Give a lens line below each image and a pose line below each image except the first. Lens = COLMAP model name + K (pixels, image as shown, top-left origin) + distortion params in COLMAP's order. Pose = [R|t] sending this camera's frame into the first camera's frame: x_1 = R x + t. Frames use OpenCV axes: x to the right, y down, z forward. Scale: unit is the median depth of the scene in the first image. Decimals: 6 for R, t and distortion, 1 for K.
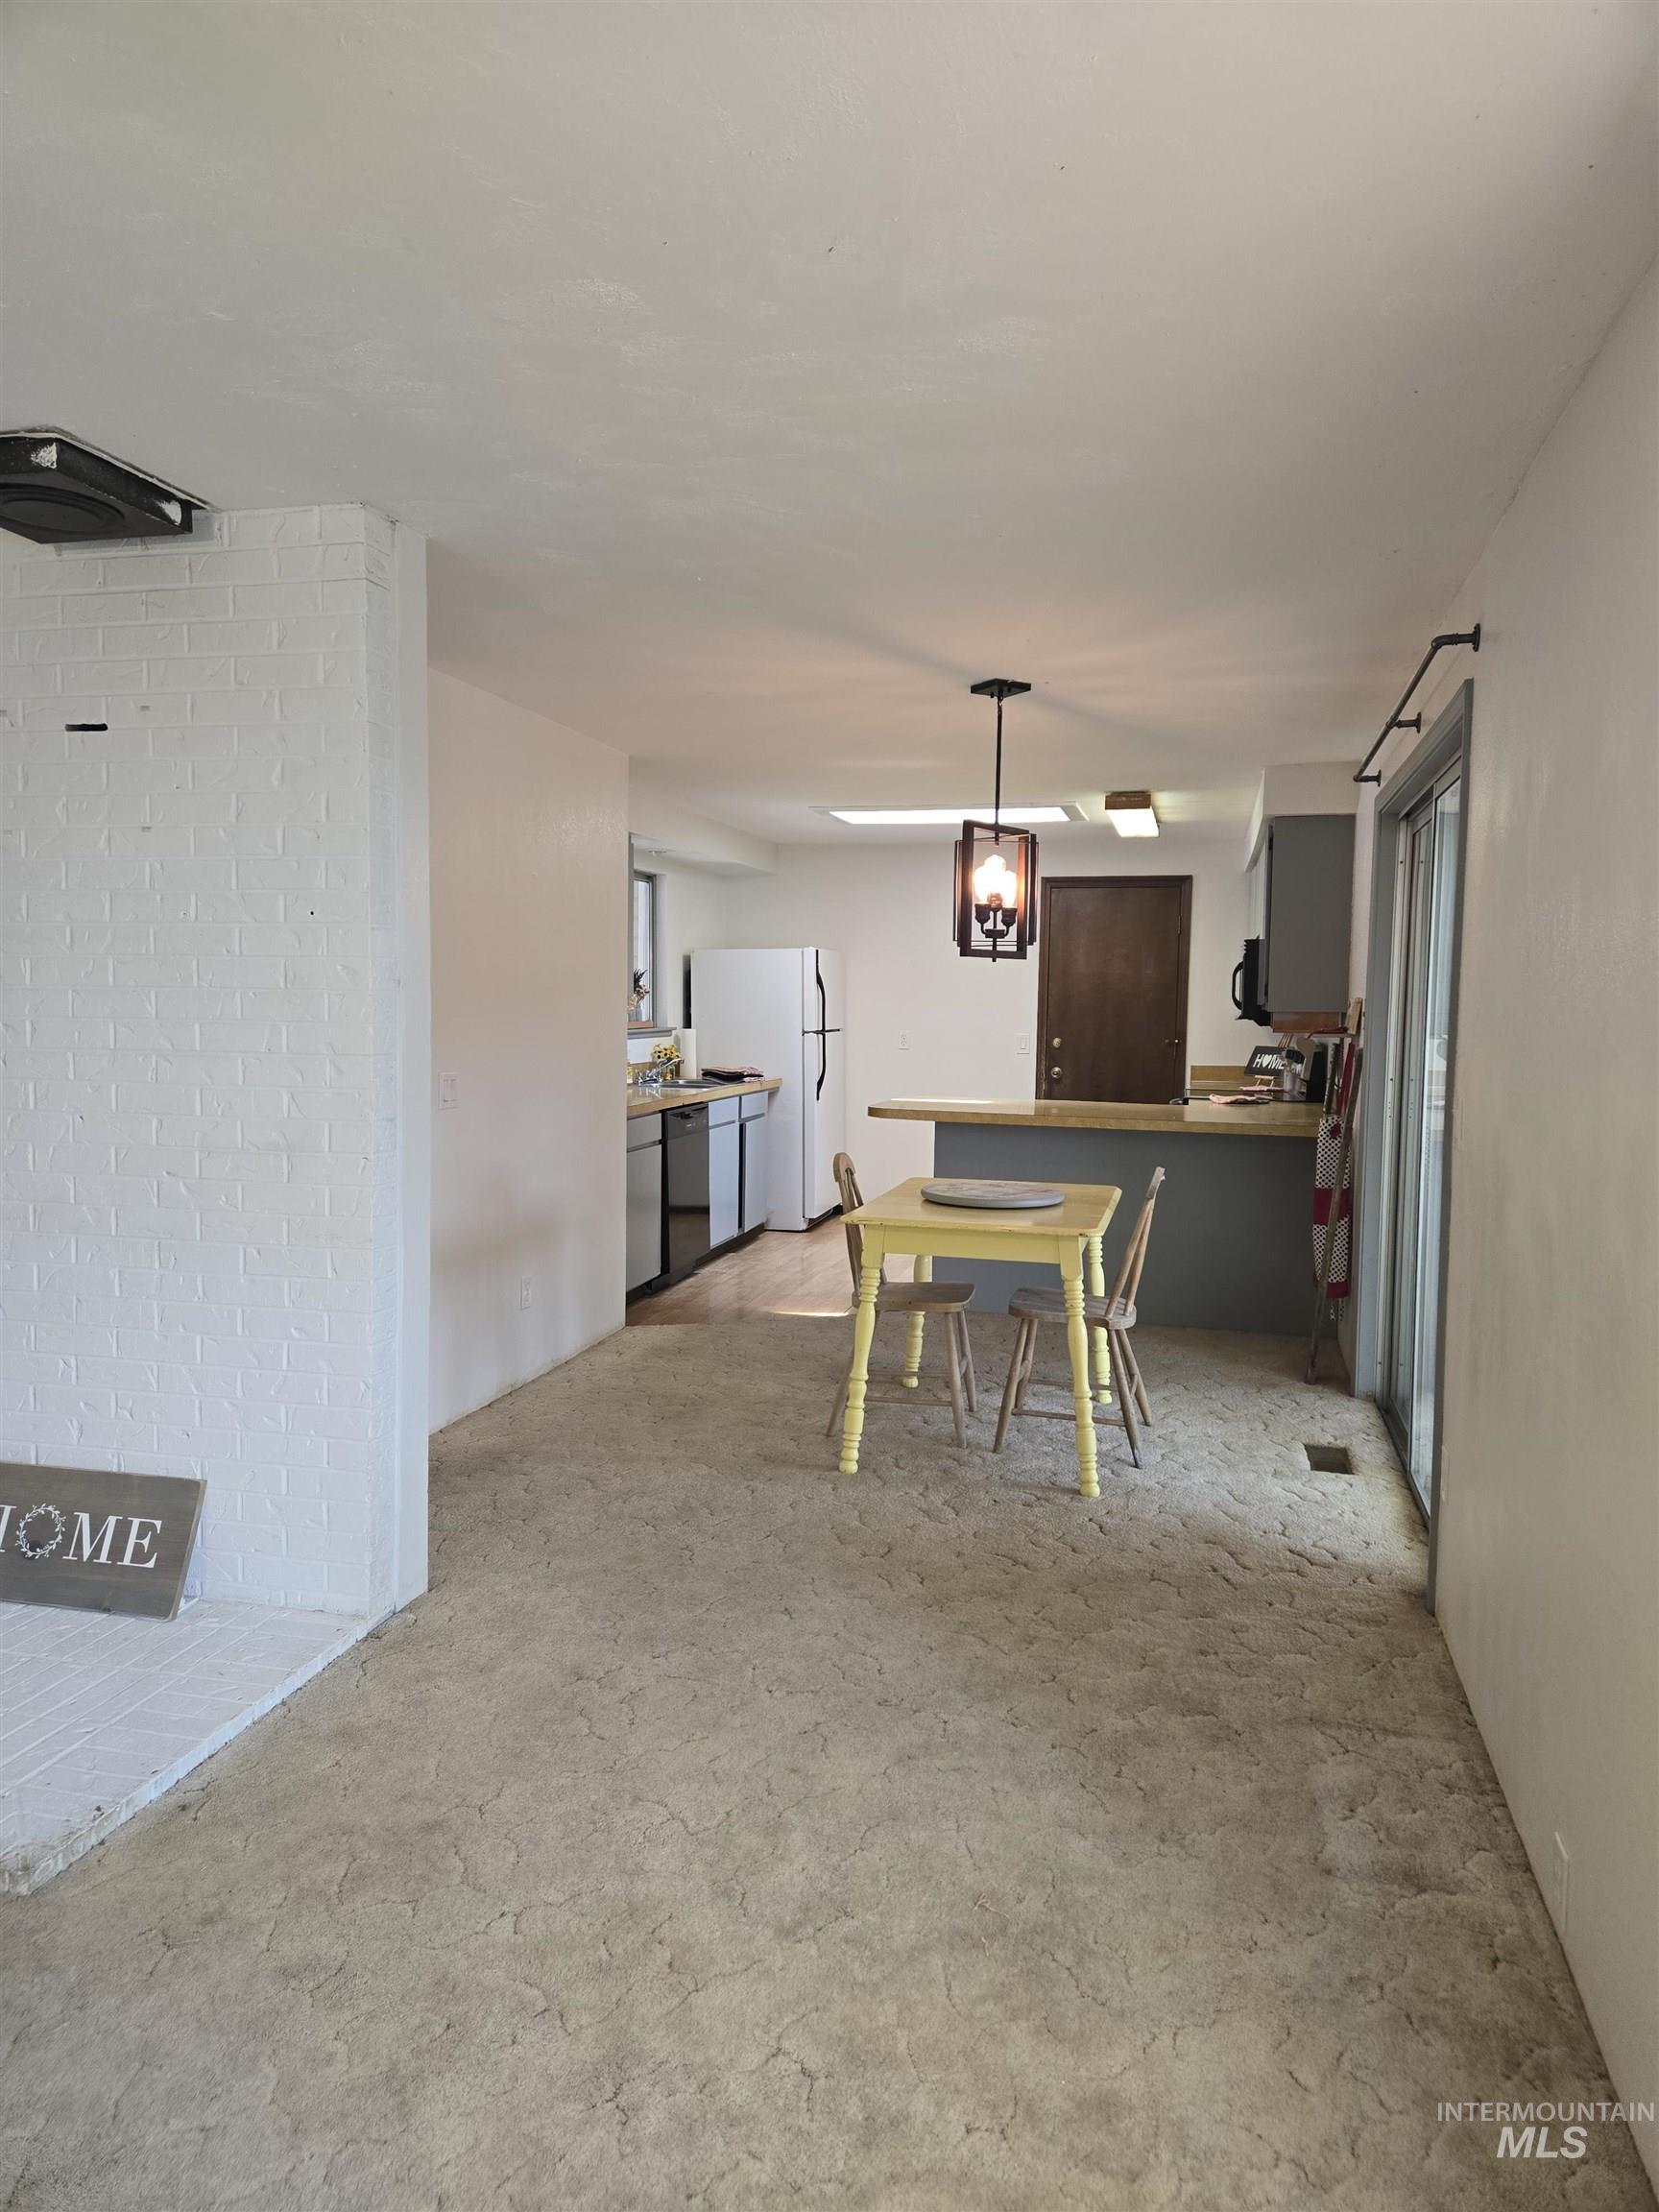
lens RADIAL K [[1461.4, 0, 823.5], [0, 1461.4, 1099.9], [0, 0, 1]] dist [0.066915, -0.052396]
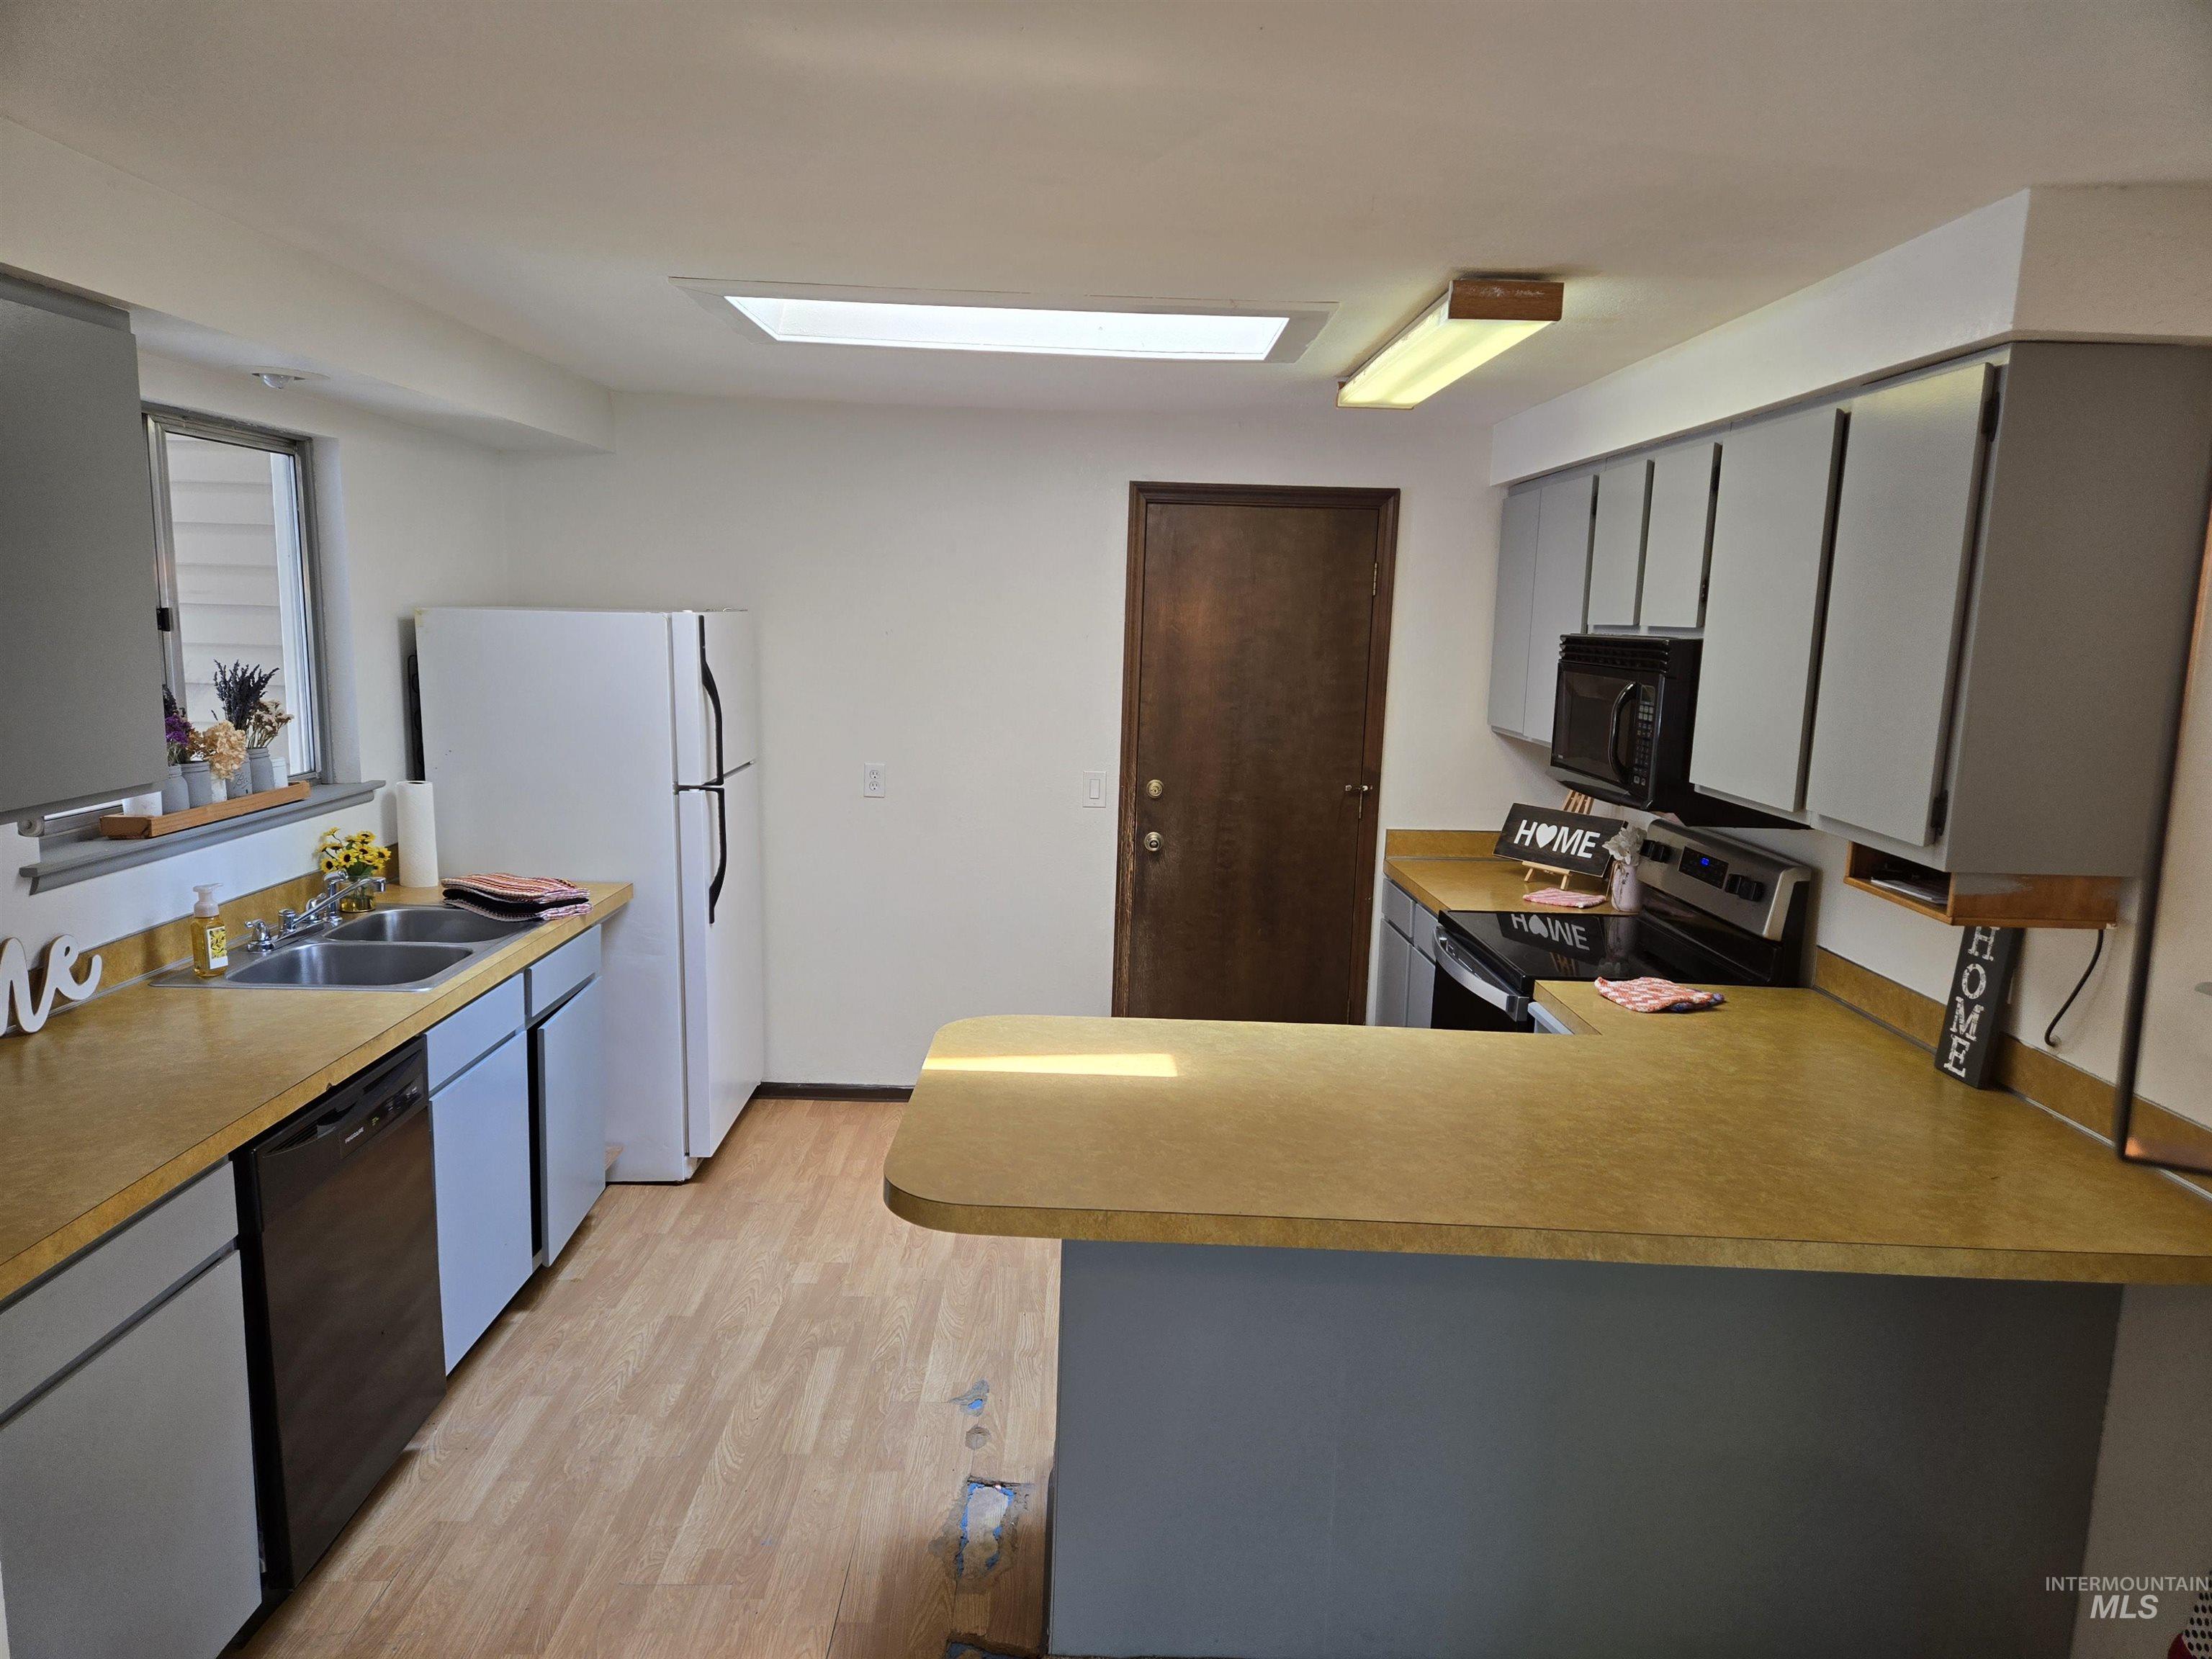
lens RADIAL K [[1461.4, 0, 1091.9], [0, 1461.4, 845.5], [0, 0, 1]] dist [0.066915, -0.052396]
pose [[0.967233, -0.024383, 0.252716, -0.004302], [-0.000403, 0.995229, 0.097566, -0.075684], [-0.253889, -0.094471, 0.962609, 0.500856]]
